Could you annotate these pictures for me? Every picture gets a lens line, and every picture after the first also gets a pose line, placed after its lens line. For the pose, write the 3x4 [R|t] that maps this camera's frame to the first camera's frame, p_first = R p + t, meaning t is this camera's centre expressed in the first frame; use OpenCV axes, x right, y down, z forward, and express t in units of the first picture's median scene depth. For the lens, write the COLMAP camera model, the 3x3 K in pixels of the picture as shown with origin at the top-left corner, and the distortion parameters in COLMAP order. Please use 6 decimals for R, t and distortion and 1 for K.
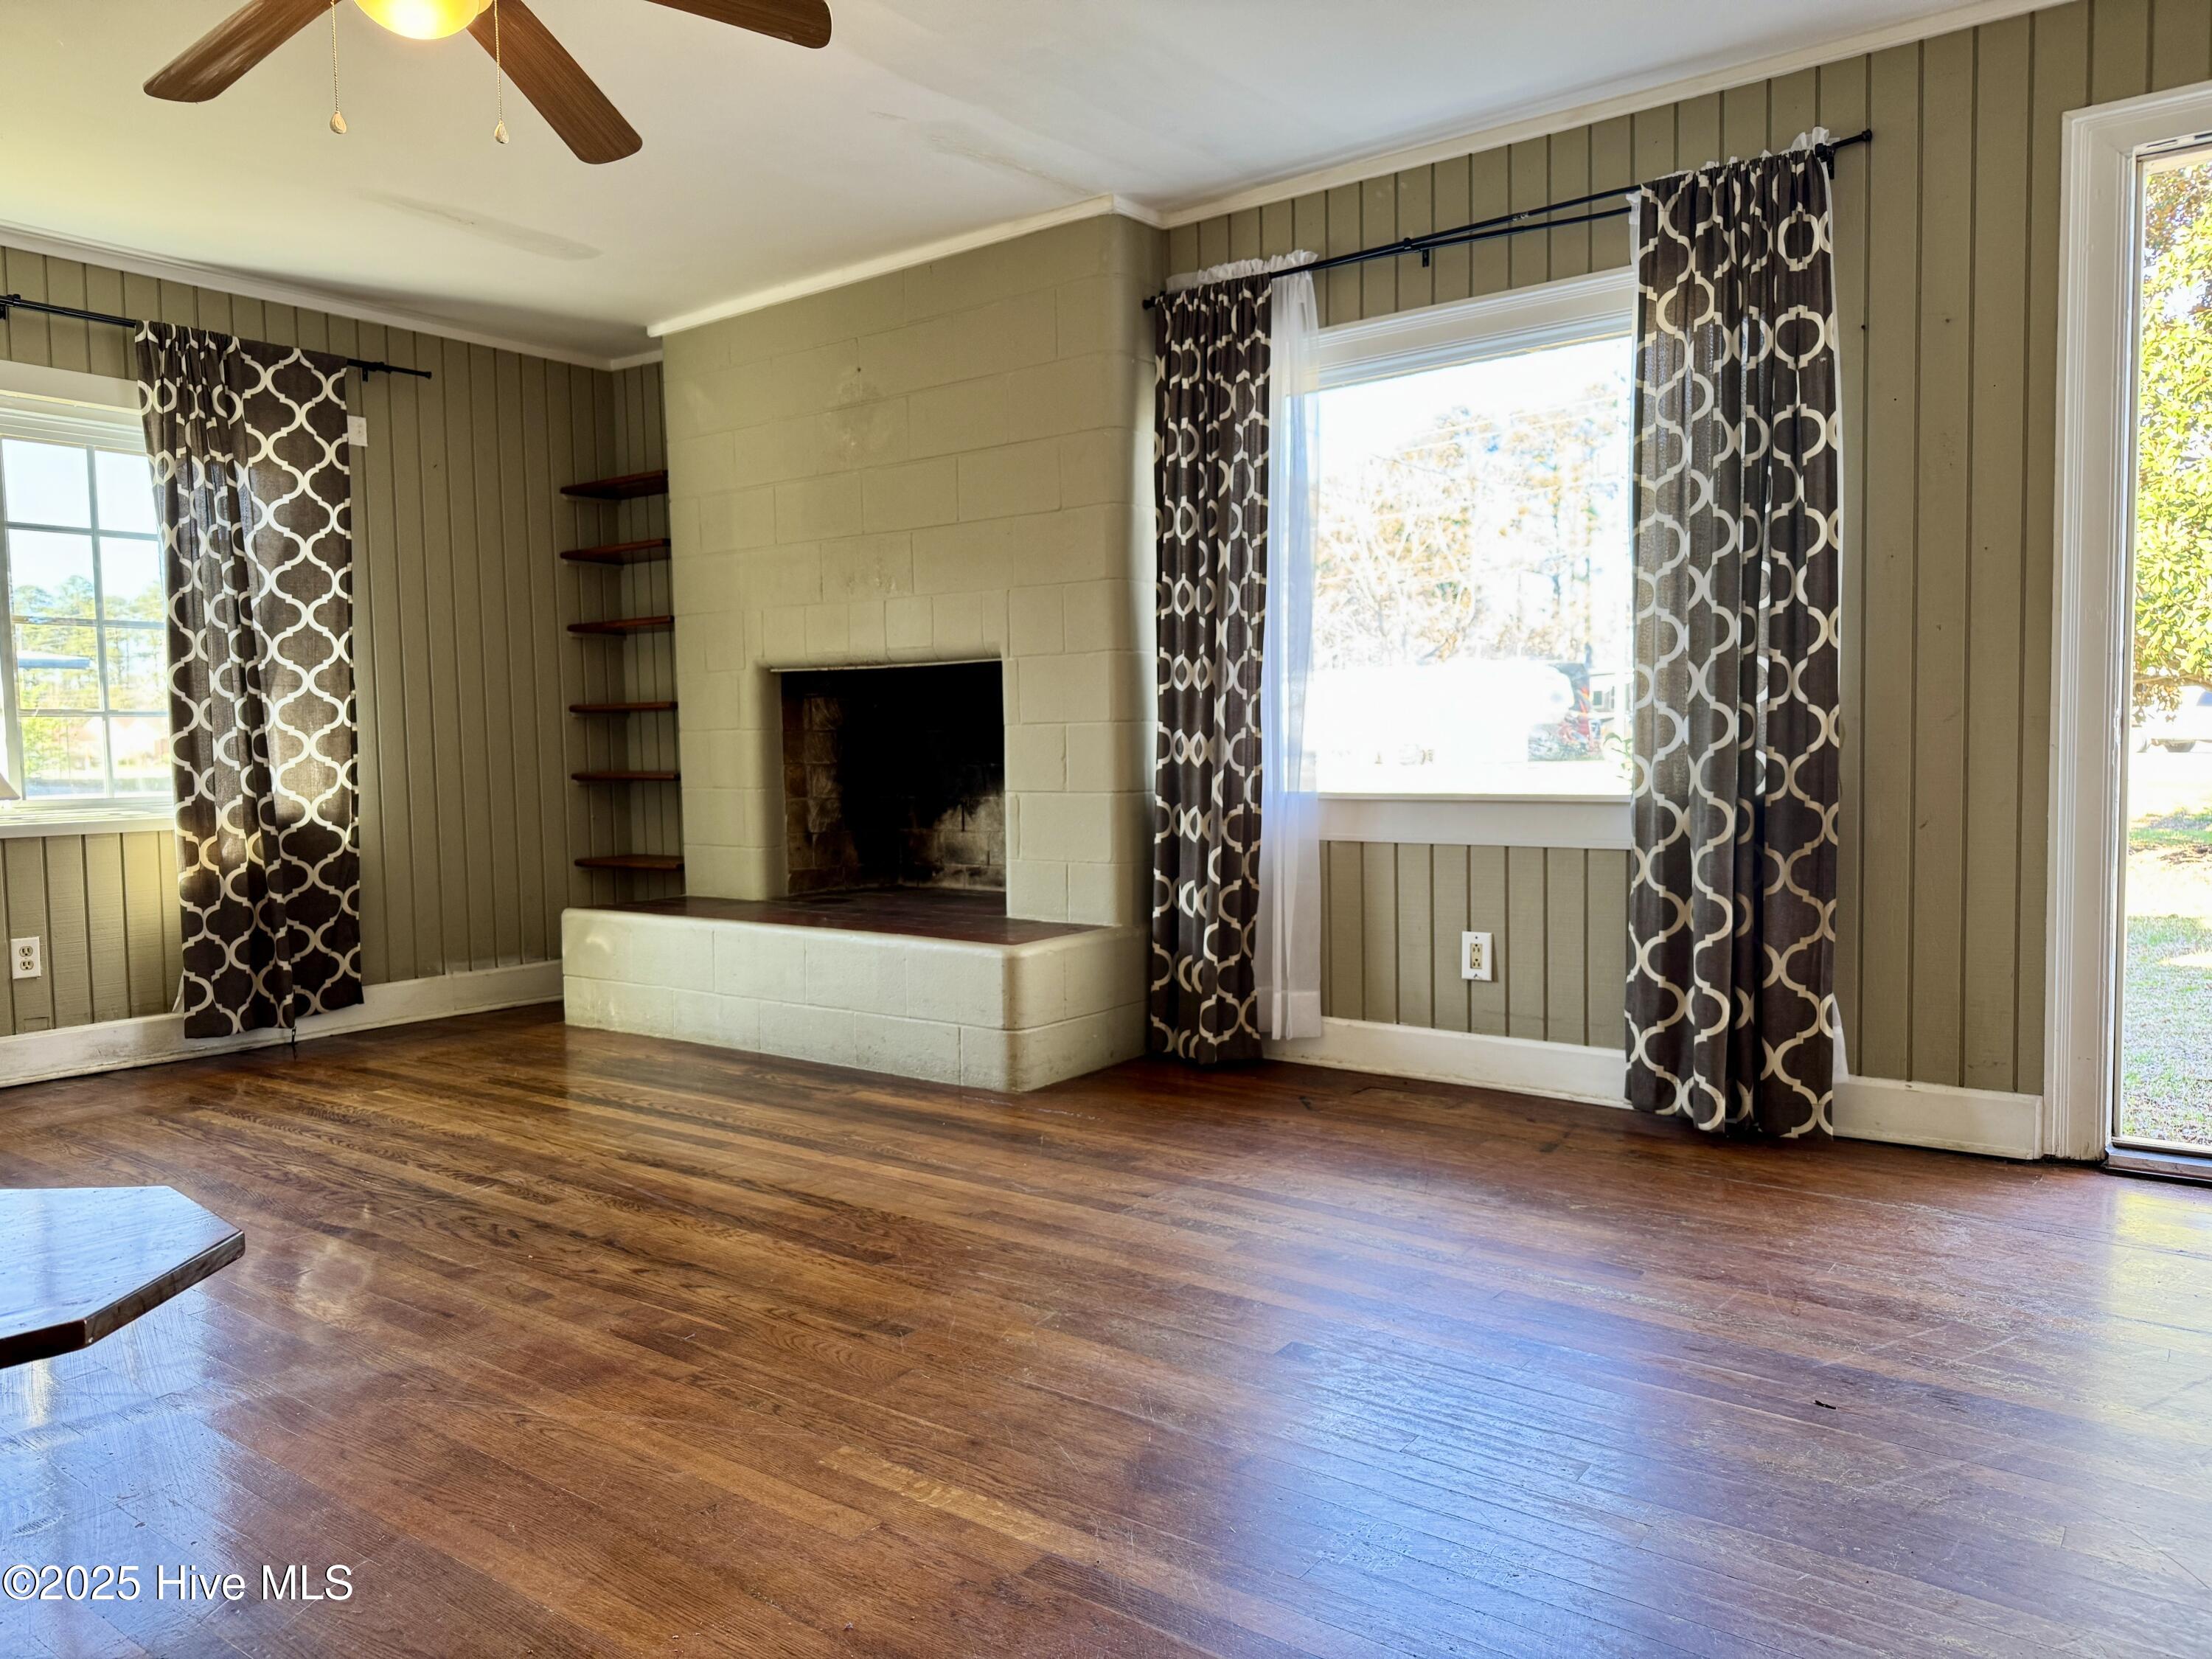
lens RADIAL K [[1529.6, 0, 1106.0], [0, 1529.6, 829.5], [0, 0, 1]] dist [0.153053, -0.160165]
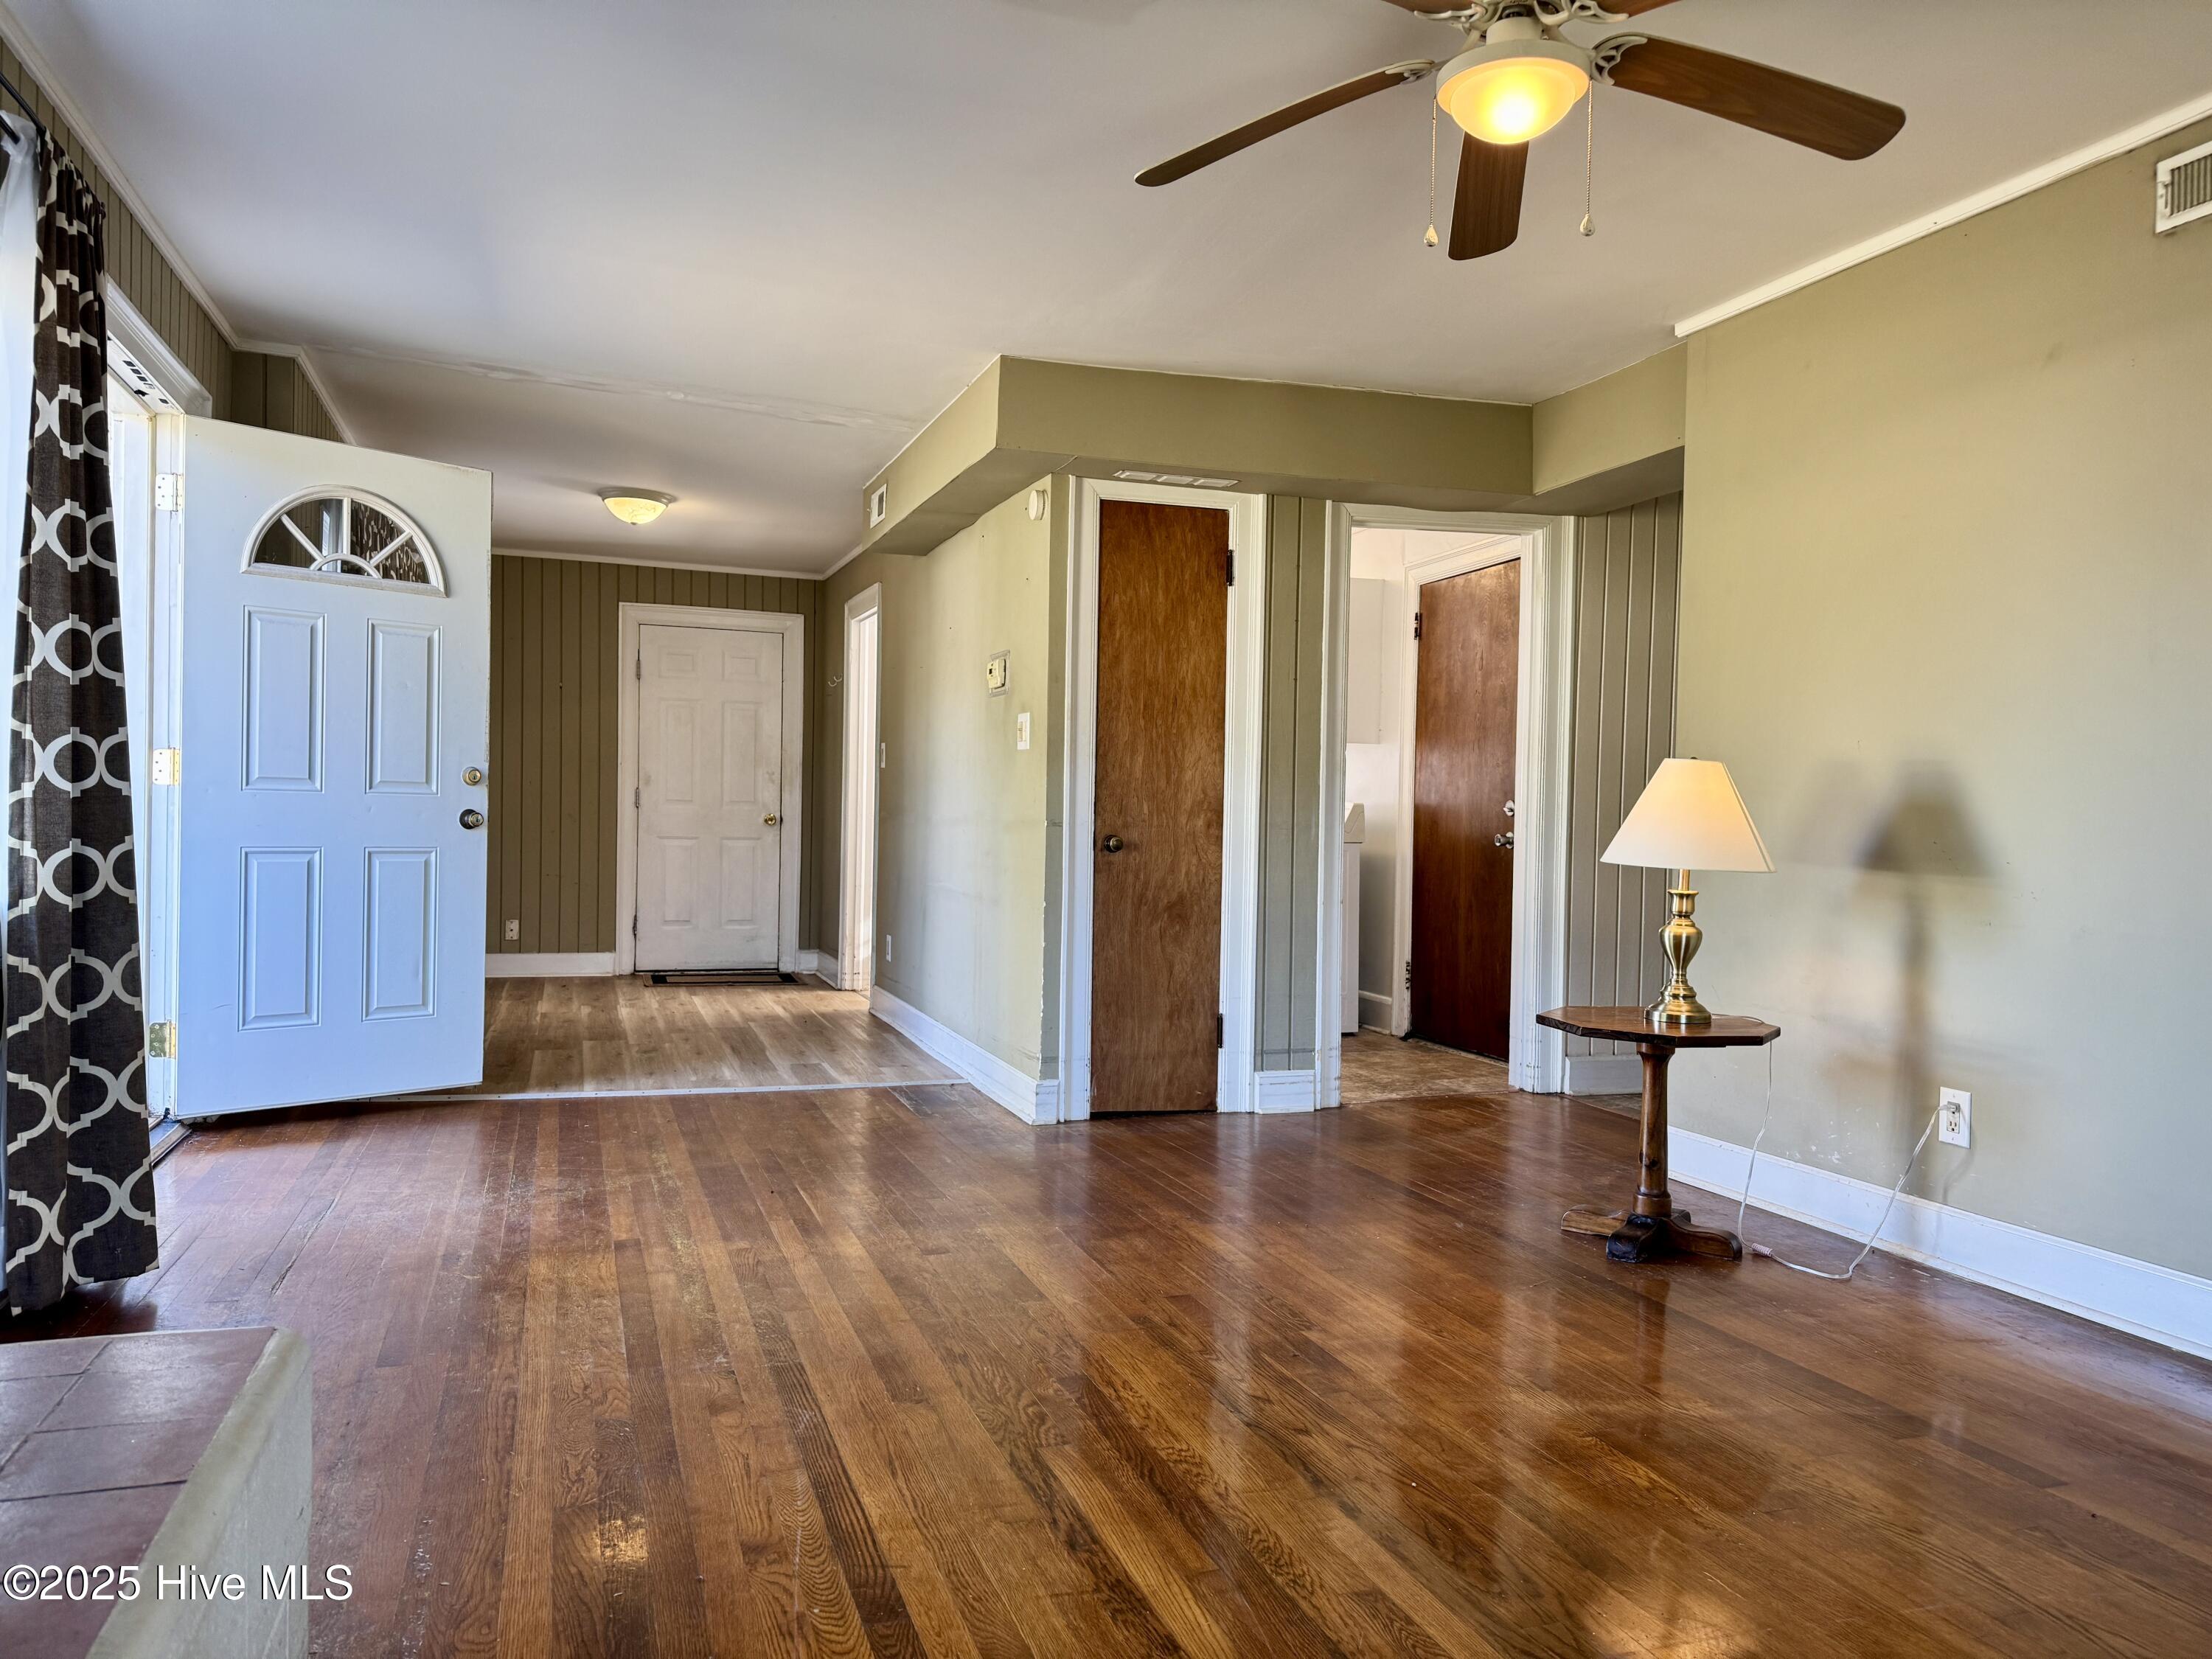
lens RADIAL K [[1538.7, 0, 1097.5], [0, 1538.7, 834.1], [0, 0, 1]] dist [0.096045, -0.139340]
pose [[-0.826532, -0.004695, 0.562870, -0.629648], [0.025091, 0.998664, 0.045174, -0.091487], [-0.562330, 0.051461, -0.825310, 1.599870]]
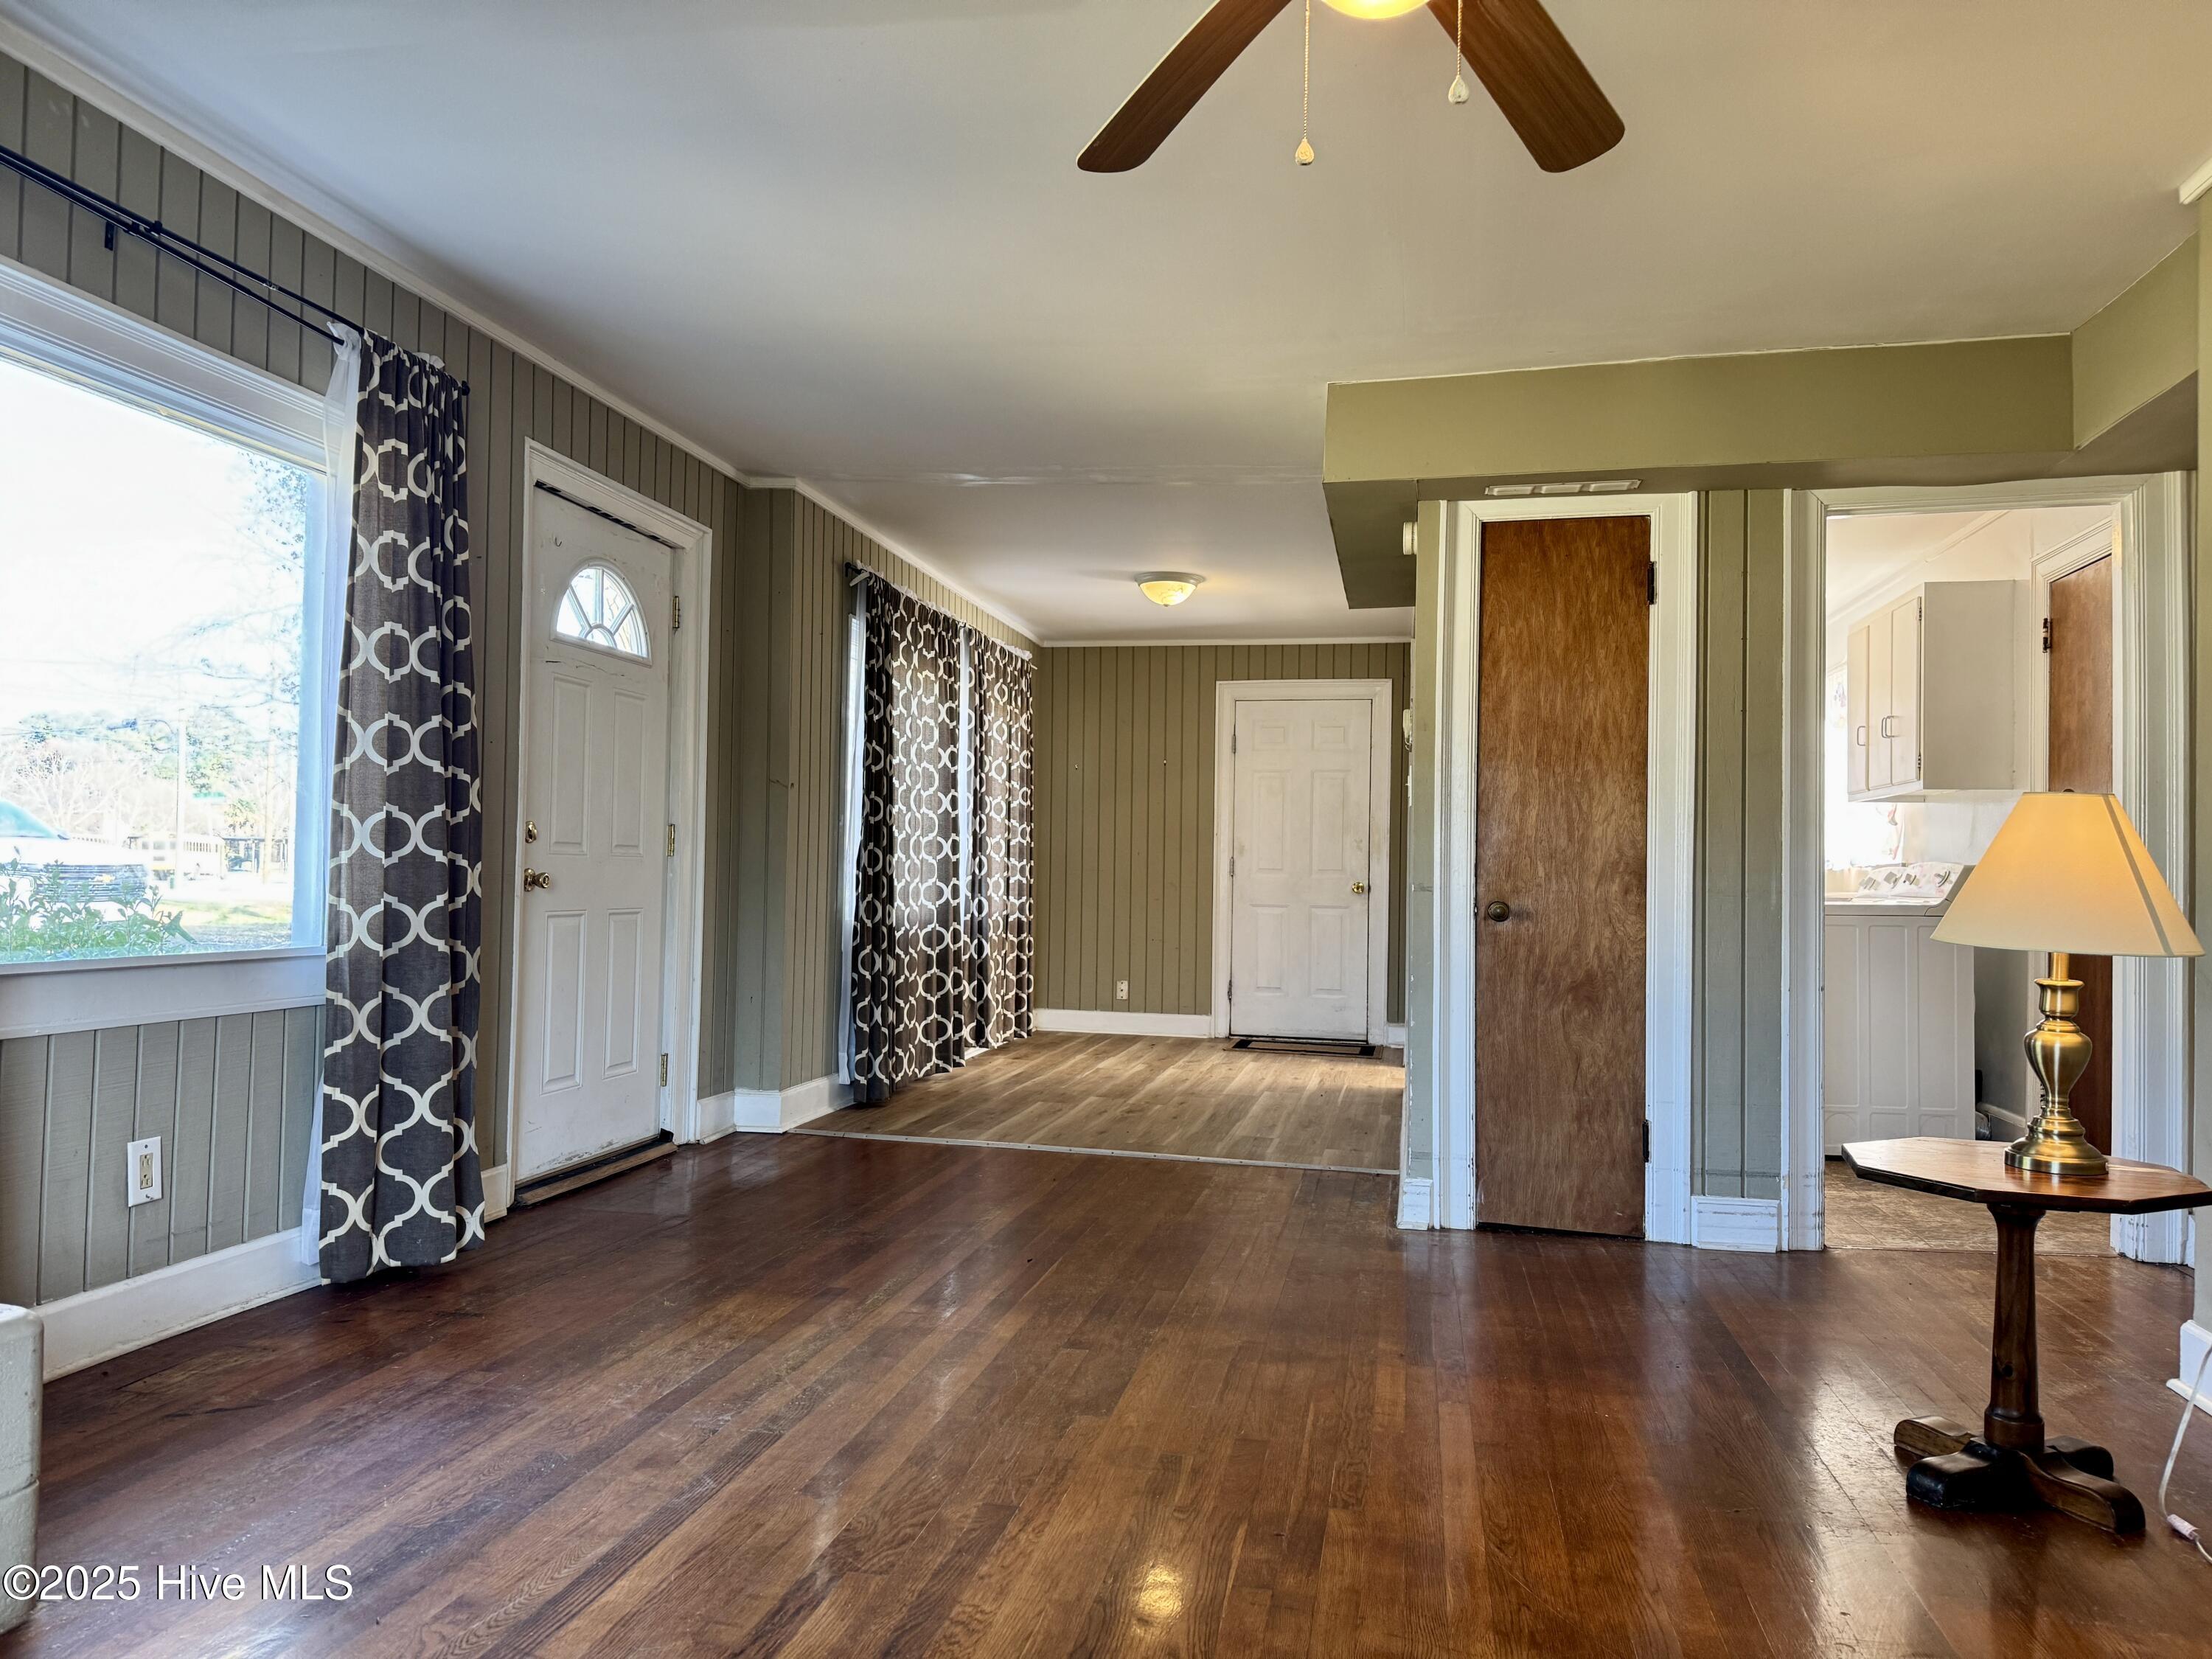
lens RADIAL K [[1538.7, 0, 1097.5], [0, 1538.7, 834.1], [0, 0, 1]] dist [0.096045, -0.139340]
pose [[-0.424533, 0.034212, 0.904766, -0.861576], [0.038837, 0.999054, -0.019555, -0.064963], [-0.904579, 0.026837, -0.425460, 1.182121]]
